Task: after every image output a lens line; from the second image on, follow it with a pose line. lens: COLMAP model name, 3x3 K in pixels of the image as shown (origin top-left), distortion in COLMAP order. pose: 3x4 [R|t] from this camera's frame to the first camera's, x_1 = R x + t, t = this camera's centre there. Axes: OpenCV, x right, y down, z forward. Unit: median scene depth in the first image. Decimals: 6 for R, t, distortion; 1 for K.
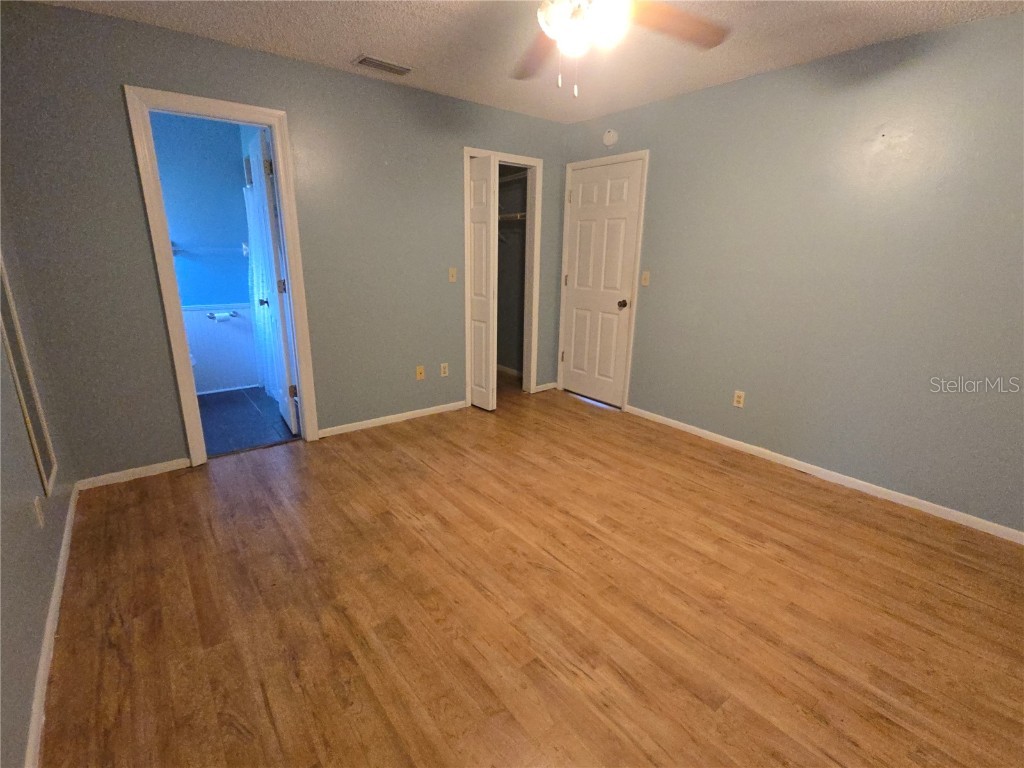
lens RADIAL K [[487.2, 0, 512.0], [0, 487.2, 384.0], [0, 0, 1]] dist [0.001128, 0.000126]
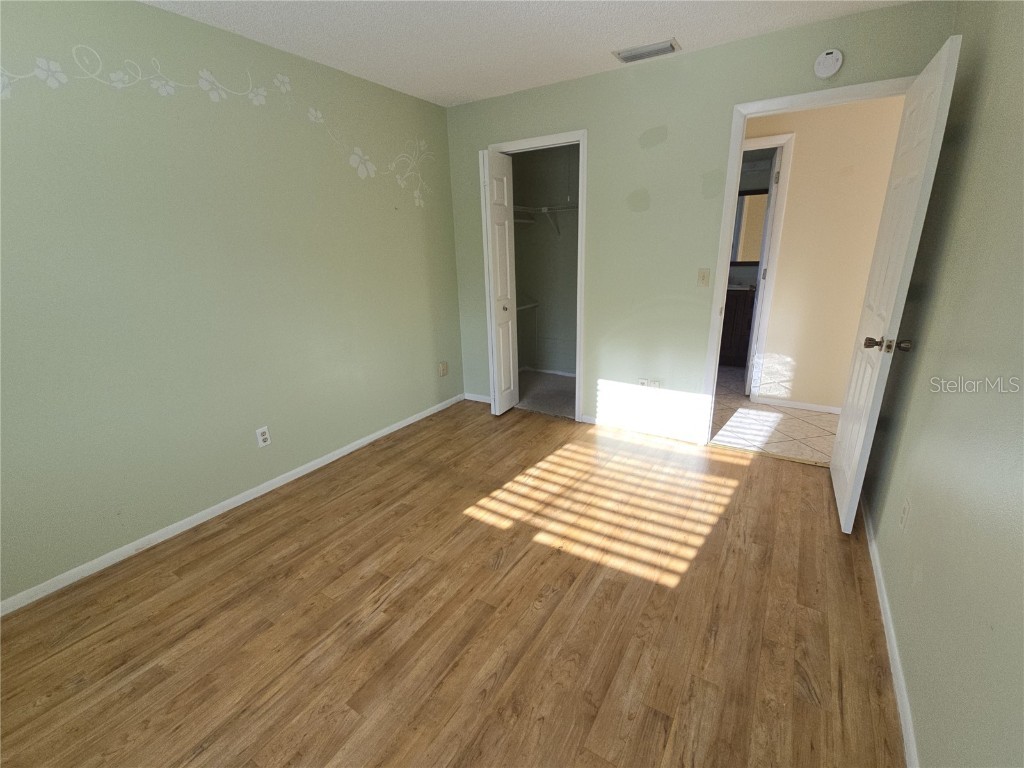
lens RADIAL K [[436.7, 0, 513.3], [0, 436.7, 421.6], [0, 0, 1]] dist [-0.009319, -0.000252]
pose [[0.344942, 0.332816, -0.877638, 1.029272], [-0.229670, 0.936531, 0.264881, -0.202099], [0.910091, 0.110198, 0.399487, 0.787795]]
